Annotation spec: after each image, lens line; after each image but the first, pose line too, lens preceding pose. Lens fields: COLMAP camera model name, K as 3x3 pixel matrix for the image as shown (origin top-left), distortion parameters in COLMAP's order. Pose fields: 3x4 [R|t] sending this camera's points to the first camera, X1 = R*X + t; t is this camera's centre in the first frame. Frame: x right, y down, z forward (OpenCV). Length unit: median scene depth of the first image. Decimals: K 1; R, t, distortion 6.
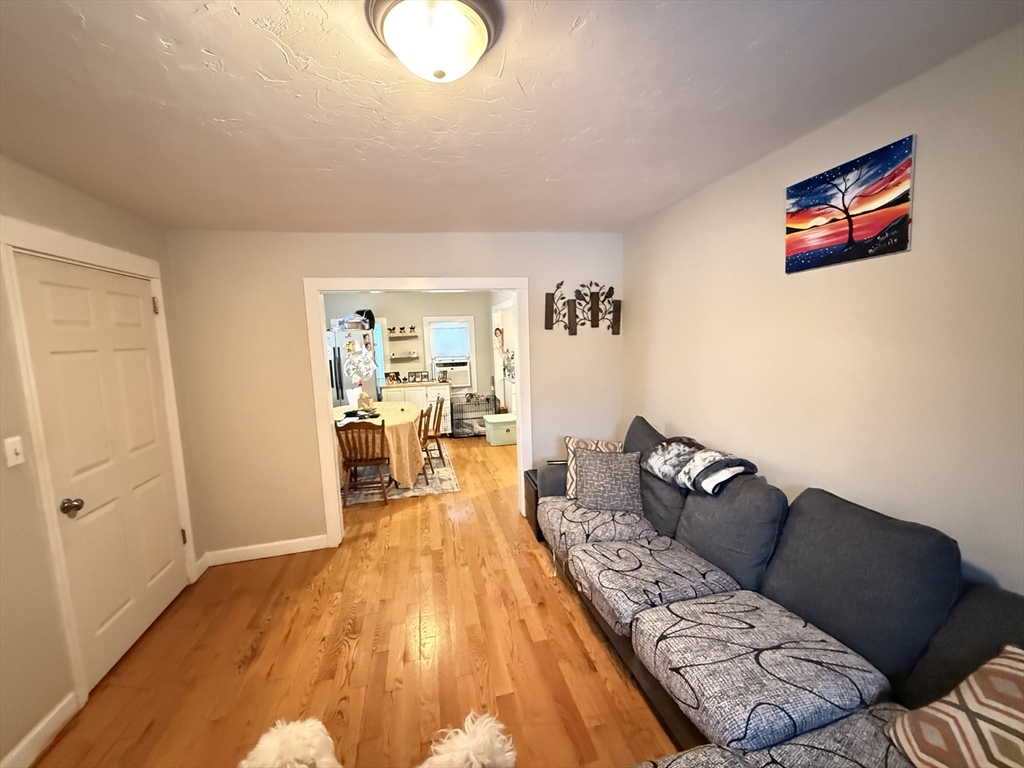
lens RADIAL K [[408.0, 0, 512.0], [0, 408.0, 384.0], [0, 0, 1]] dist [-0.000534, 0.000006]
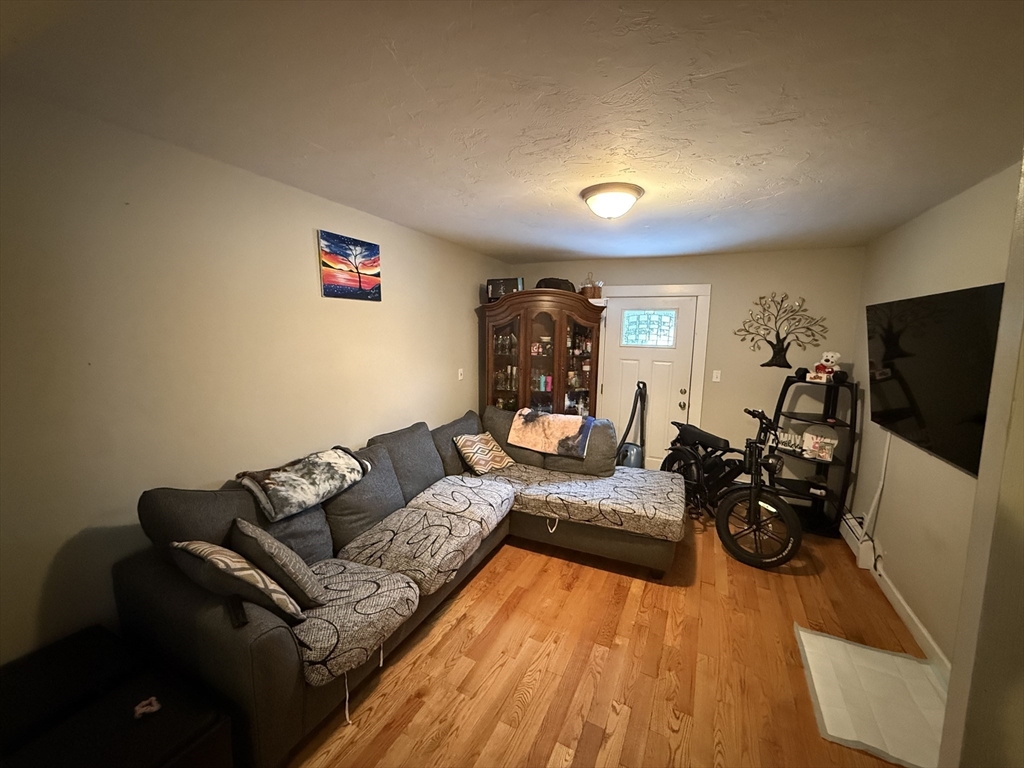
lens RADIAL K [[408.0, 0, 512.0], [0, 408.0, 384.0], [0, 0, 1]] dist [-0.000534, 0.000006]
pose [[-0.776826, -0.054442, 0.627358, -0.701731], [0.084344, 0.978284, 0.189333, -0.216872], [-0.624041, 0.199993, -0.755364, 1.870586]]
